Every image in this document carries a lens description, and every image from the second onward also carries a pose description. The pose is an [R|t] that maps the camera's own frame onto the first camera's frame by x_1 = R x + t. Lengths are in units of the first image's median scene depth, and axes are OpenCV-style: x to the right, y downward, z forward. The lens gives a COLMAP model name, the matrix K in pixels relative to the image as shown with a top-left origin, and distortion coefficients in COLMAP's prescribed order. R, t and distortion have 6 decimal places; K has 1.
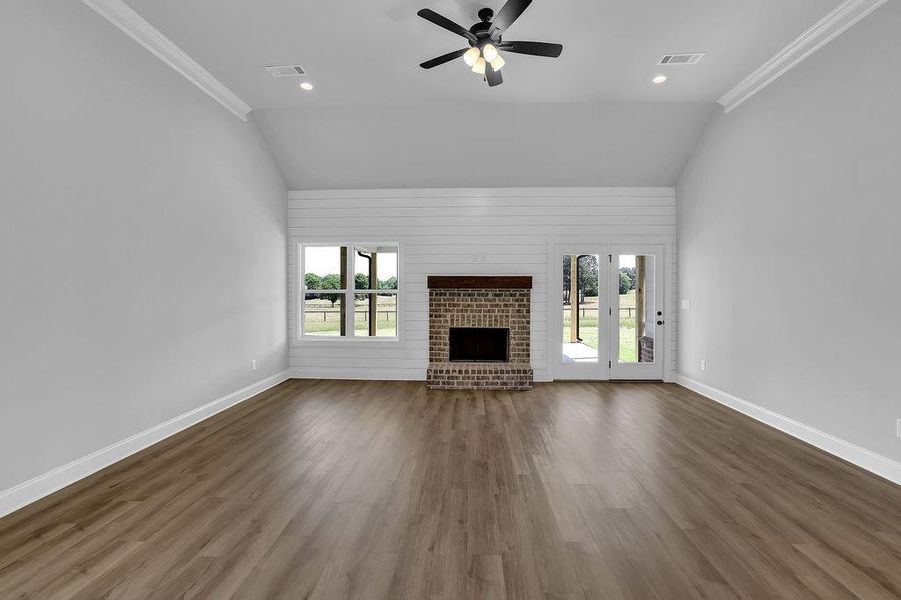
lens RADIAL K [[429.0, 0, 450.5], [0, 429.0, 300.0], [0, 0, 1]] dist [-0.067203, 0.035008]
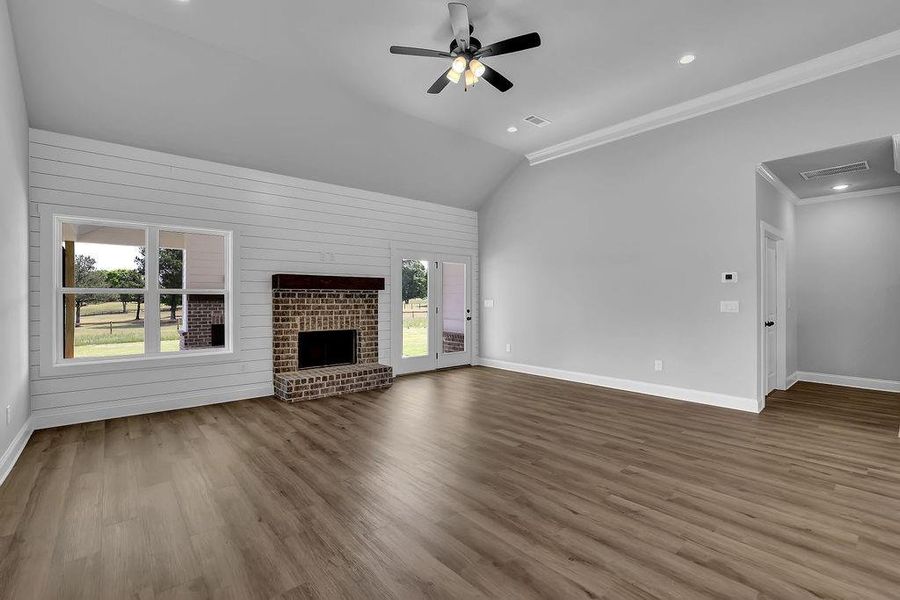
lens RADIAL K [[404.8, 0, 465.0], [0, 404.8, 299.0], [0, 0, 1]] dist [-0.023877, 0.000127]
pose [[0.711222, -0.002024, 0.702965, -0.352045], [0.018360, 0.999708, -0.015696, 0.014721], [-0.702728, 0.024070, 0.711051, 0.154059]]
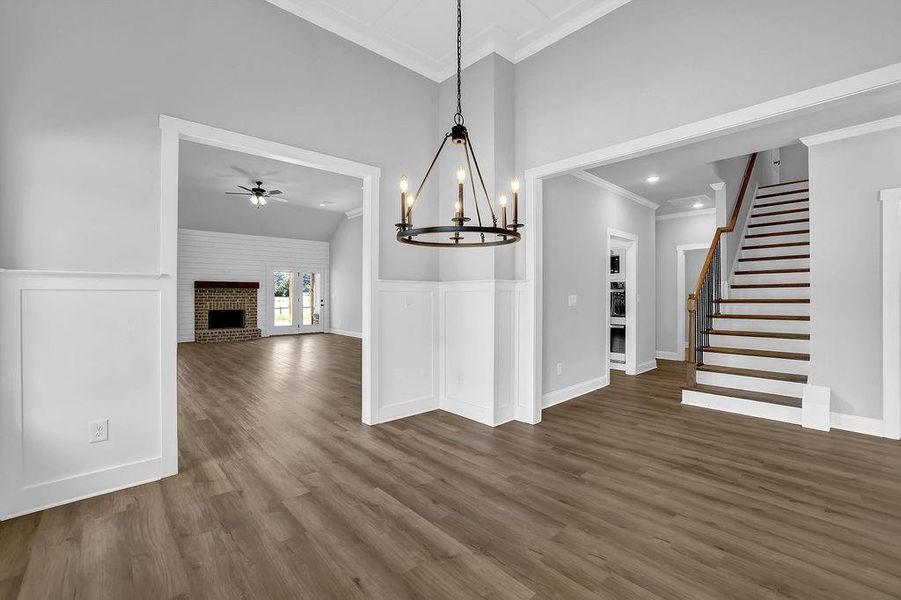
lens RADIAL K [[384.2, 0, 446.5], [0, 384.2, 295.2], [0, 0, 1]] dist [-0.016376, 0.000307]
pose [[0.714504, -0.000206, 0.699632, -0.407004], [0.012864, 0.999835, -0.012842, 0.036051], [-0.699514, 0.018176, 0.714388, -0.817931]]
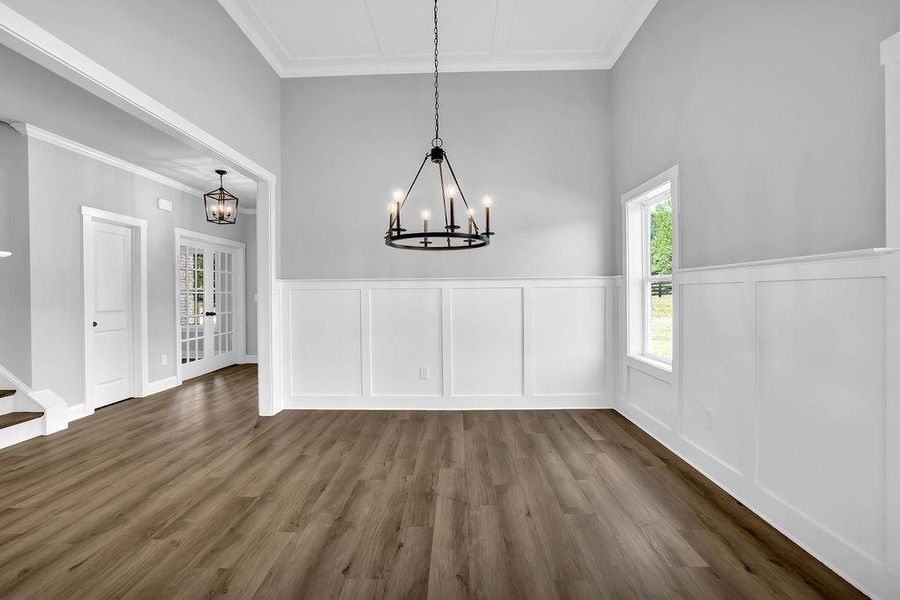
lens RADIAL K [[383.7, 0, 446.0], [0, 383.7, 295.2], [0, 0, 1]] dist [-0.016376, 0.000307]
pose [[-0.999935, 0.011030, -0.002950, -0.208331], [0.010947, 0.999575, 0.027006, 0.026657], [0.003246, 0.026972, -0.999631, -0.286340]]
